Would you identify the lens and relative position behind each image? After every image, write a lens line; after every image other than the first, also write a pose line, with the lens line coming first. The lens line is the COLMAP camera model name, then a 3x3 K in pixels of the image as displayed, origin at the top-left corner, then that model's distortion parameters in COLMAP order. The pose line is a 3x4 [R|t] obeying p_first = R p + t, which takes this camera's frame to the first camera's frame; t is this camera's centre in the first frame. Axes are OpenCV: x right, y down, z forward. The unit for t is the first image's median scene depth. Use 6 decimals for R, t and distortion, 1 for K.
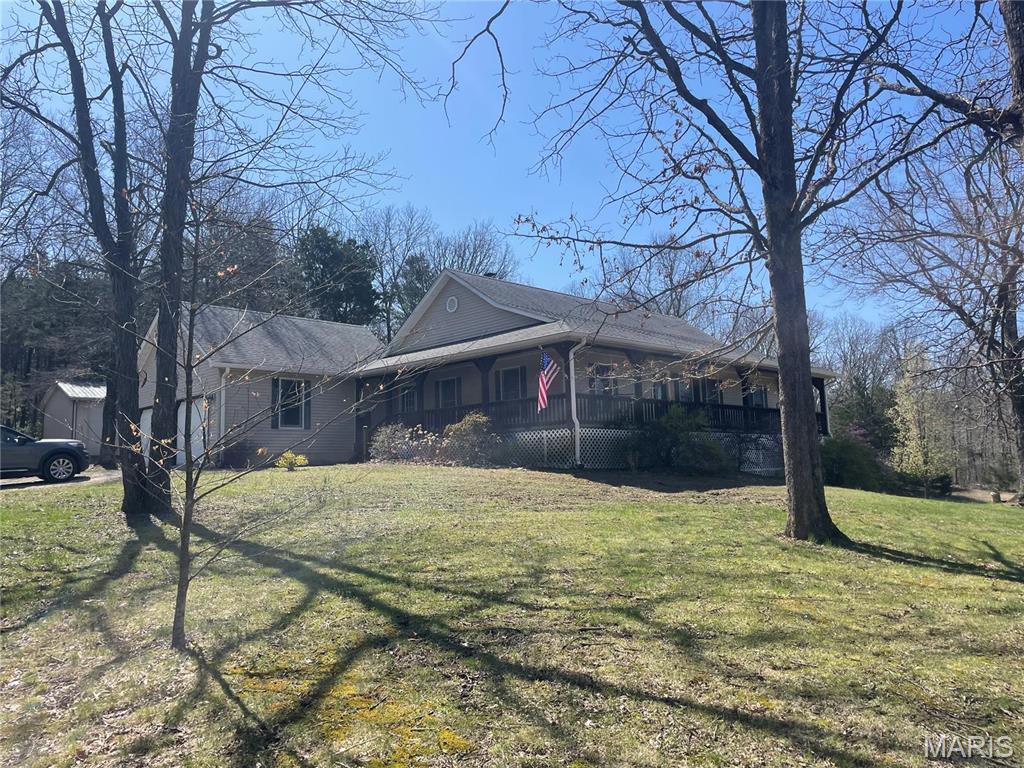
lens RADIAL K [[771.6, 0, 512.4], [0, 771.6, 373.8], [0, 0, 1]] dist [0.096625, -0.132036]
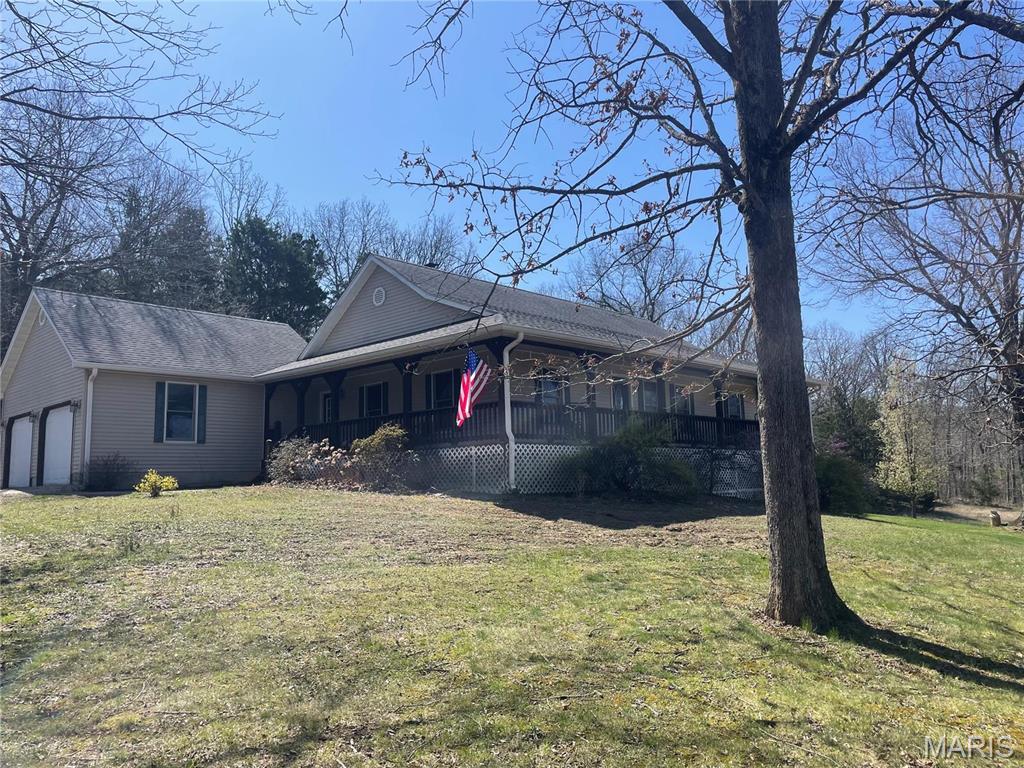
lens RADIAL K [[773.3, 0, 519.0], [0, 773.3, 378.9], [0, 0, 1]] dist [0.097459, -0.134209]
pose [[0.999443, 0.005399, 0.032922, 0.062291], [-0.005189, 0.999966, -0.006474, 0.007107], [-0.032956, 0.006300, 0.999437, 0.182421]]
